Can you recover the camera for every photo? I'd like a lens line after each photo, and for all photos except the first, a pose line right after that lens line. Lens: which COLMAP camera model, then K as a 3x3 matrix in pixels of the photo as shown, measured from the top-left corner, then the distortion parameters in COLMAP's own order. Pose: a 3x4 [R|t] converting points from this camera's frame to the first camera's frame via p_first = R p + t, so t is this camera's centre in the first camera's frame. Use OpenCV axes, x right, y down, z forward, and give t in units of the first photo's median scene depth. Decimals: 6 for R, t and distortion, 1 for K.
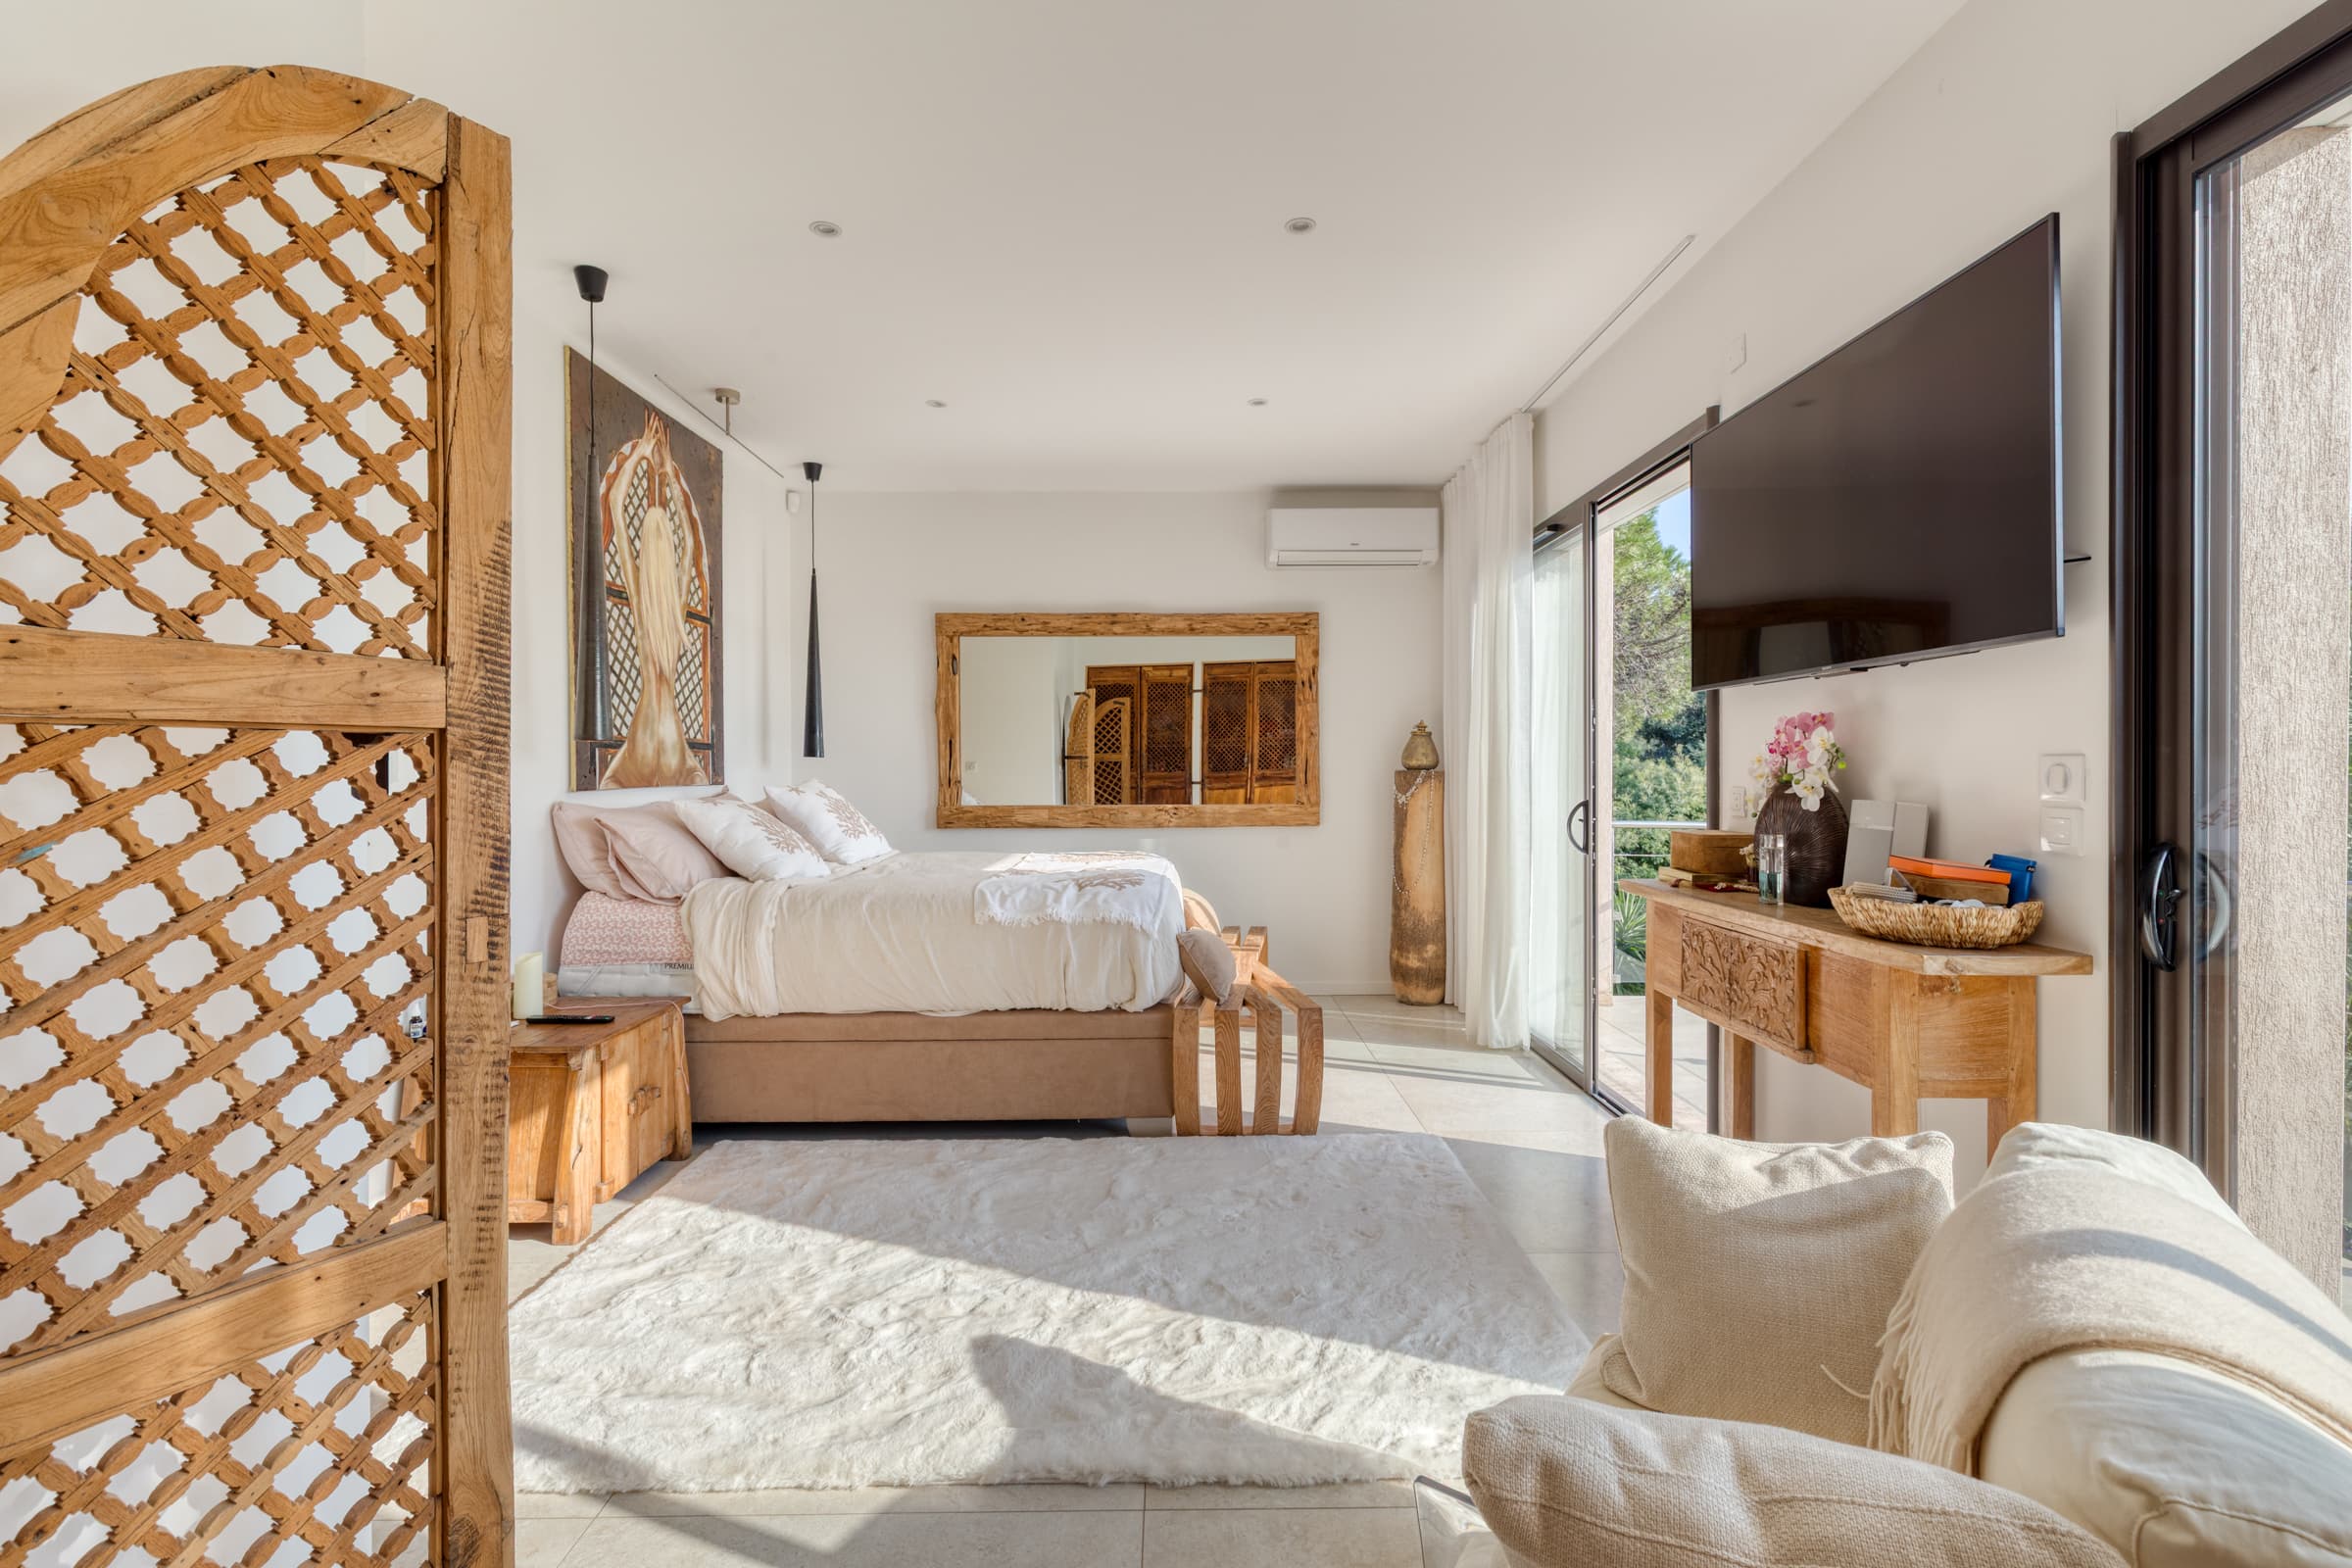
lens RADIAL K [[1050.5, 0, 1180.0], [0, 1050.5, 774.0], [0, 0, 1]] dist [0.005201, -0.000158]
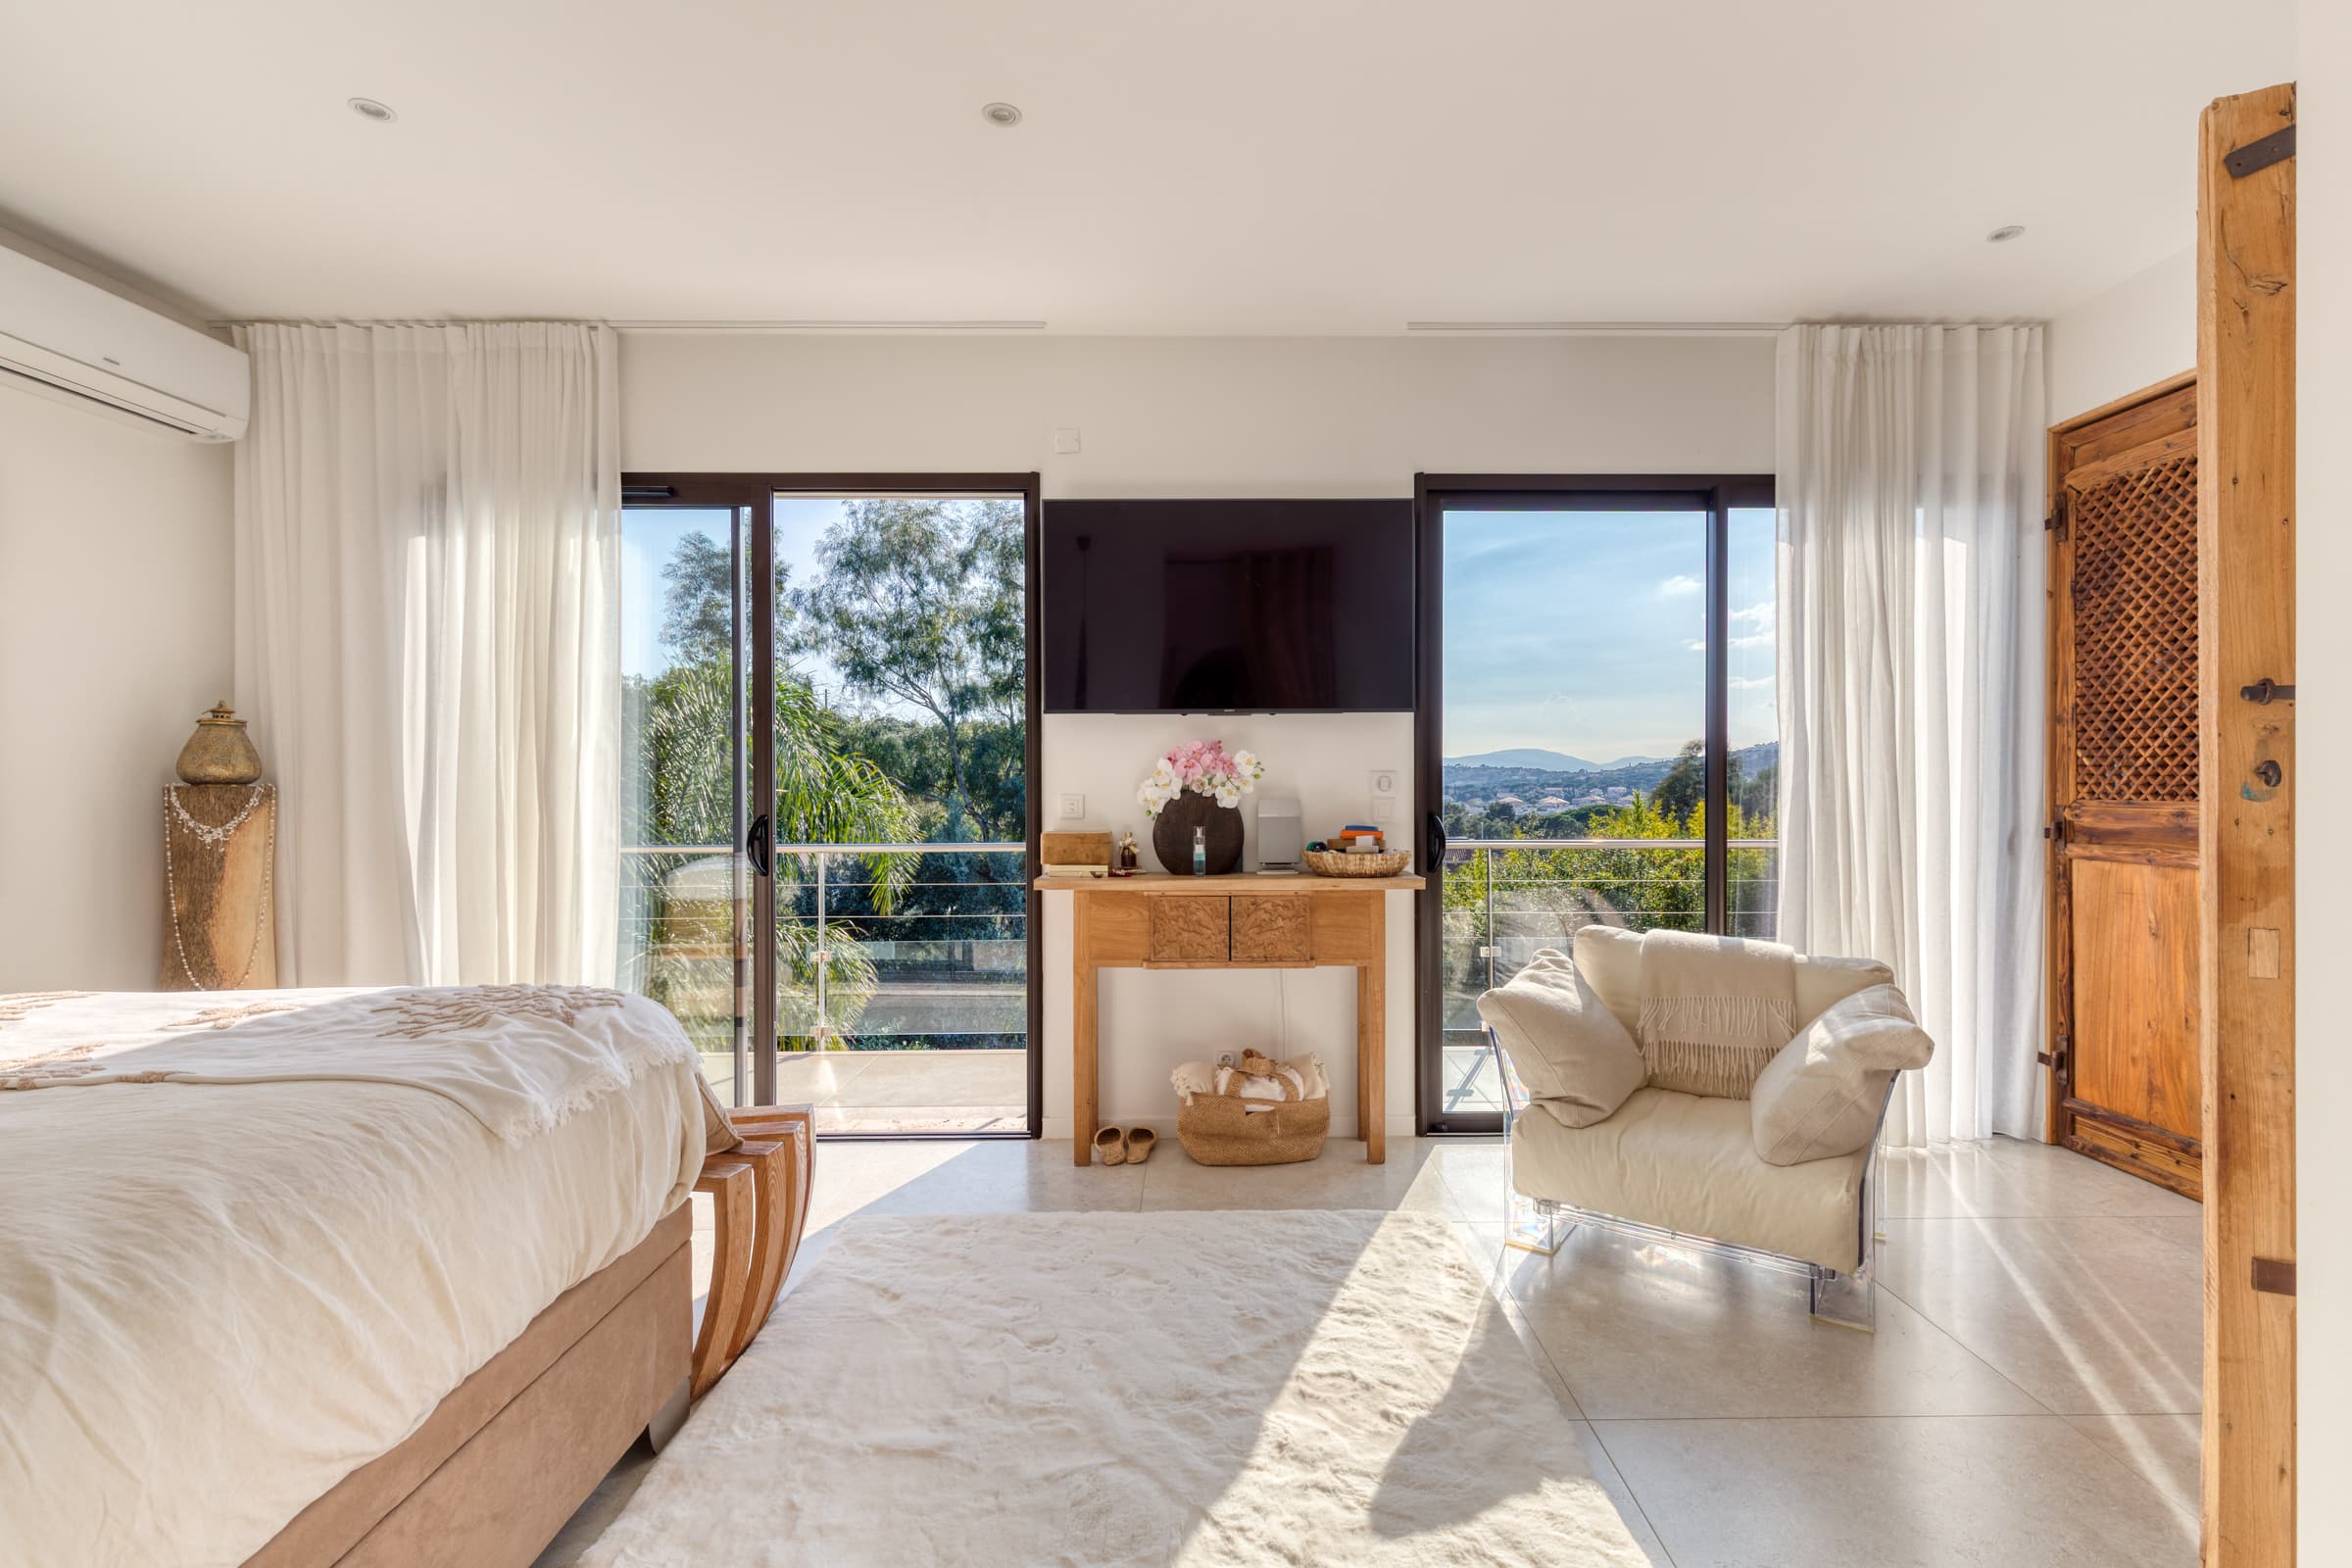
lens RADIAL K [[1061.0, 0, 1220.7], [0, 1061.0, 784.1], [0, 0, 1]] dist [0.002859, 0.000132]
pose [[-0.005923, -0.001830, 0.999981, -0.944964], [0.006354, 0.999978, 0.001868, -0.001482], [-0.999962, 0.006365, -0.005911, 1.110113]]
